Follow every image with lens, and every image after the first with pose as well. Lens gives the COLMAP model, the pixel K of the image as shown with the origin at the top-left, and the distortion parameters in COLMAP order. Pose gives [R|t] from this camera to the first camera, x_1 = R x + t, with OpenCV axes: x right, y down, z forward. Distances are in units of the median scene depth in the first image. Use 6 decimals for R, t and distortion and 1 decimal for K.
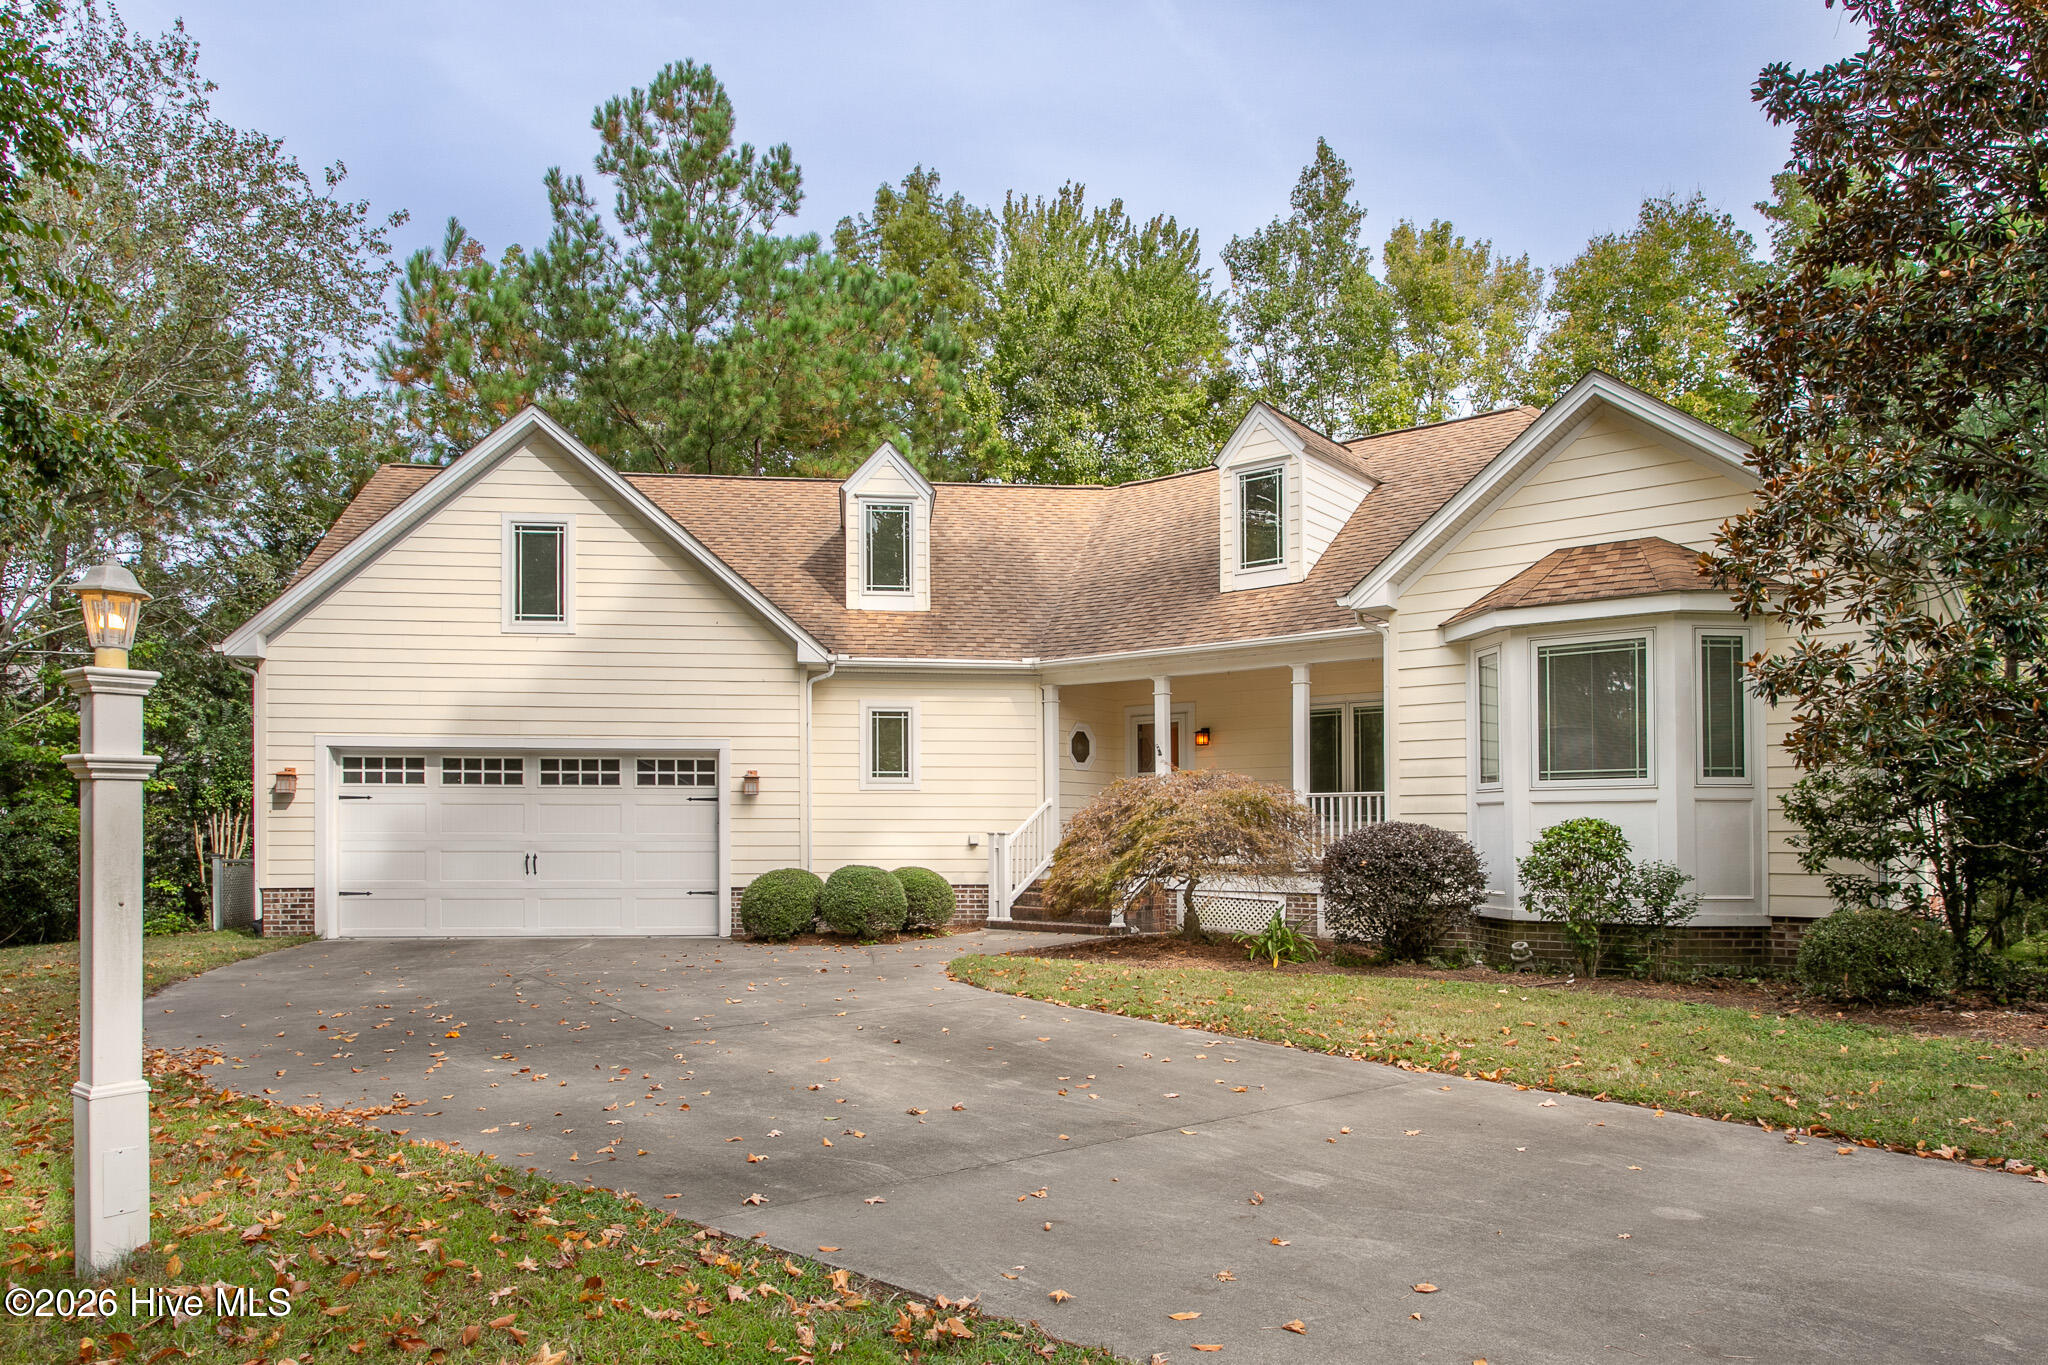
lens RADIAL K [[1280.5, 0, 974.9], [0, 1280.5, 763.8], [0, 0, 1]] dist [-0.005055, -0.001519]
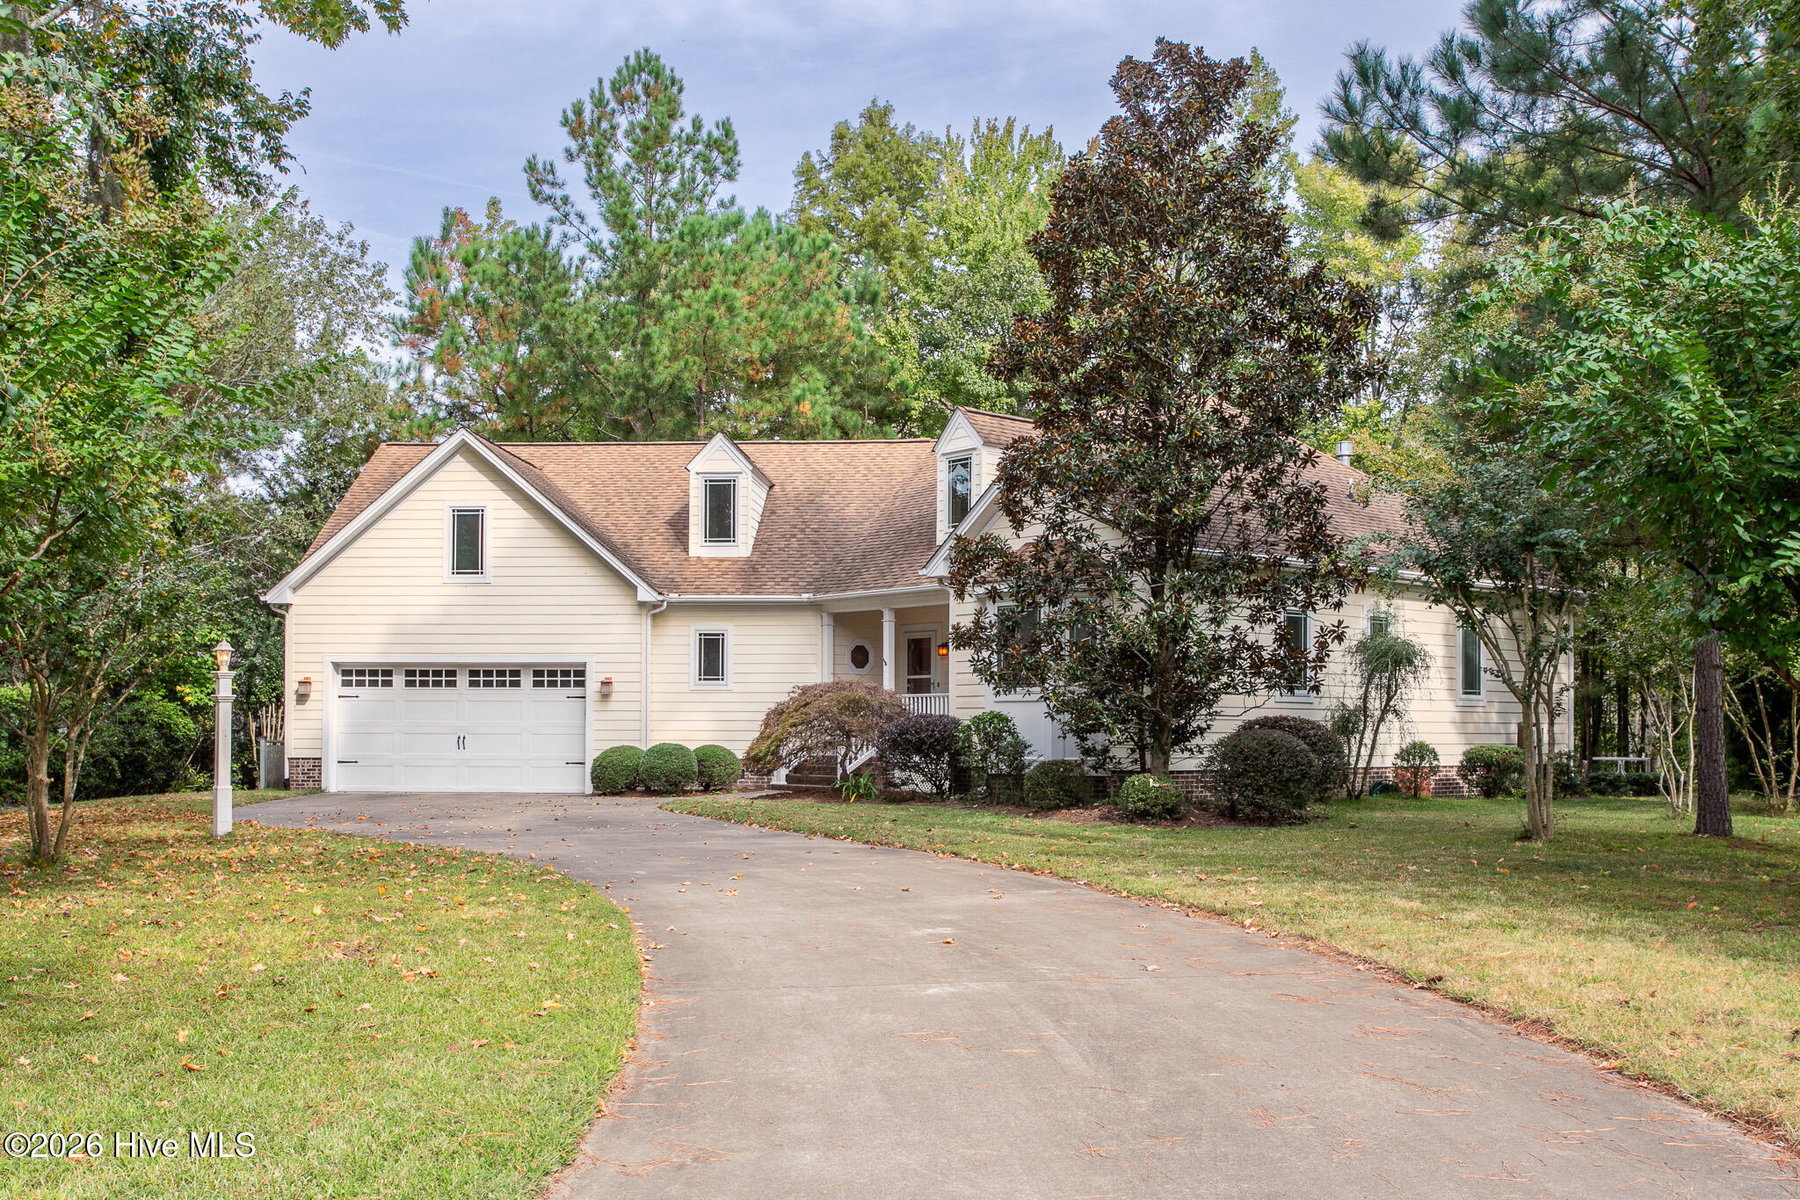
lens RADIAL K [[1685.2, 0, 900.8], [0, 1685.2, 599.9], [0, 0, 1]] dist [0.031827, 0.000000]
pose [[0.983070, -0.010960, -0.182904, 0.471025], [0.006698, 0.999692, -0.023907, -0.032254], [0.183110, 0.022277, 0.982840, -0.757898]]
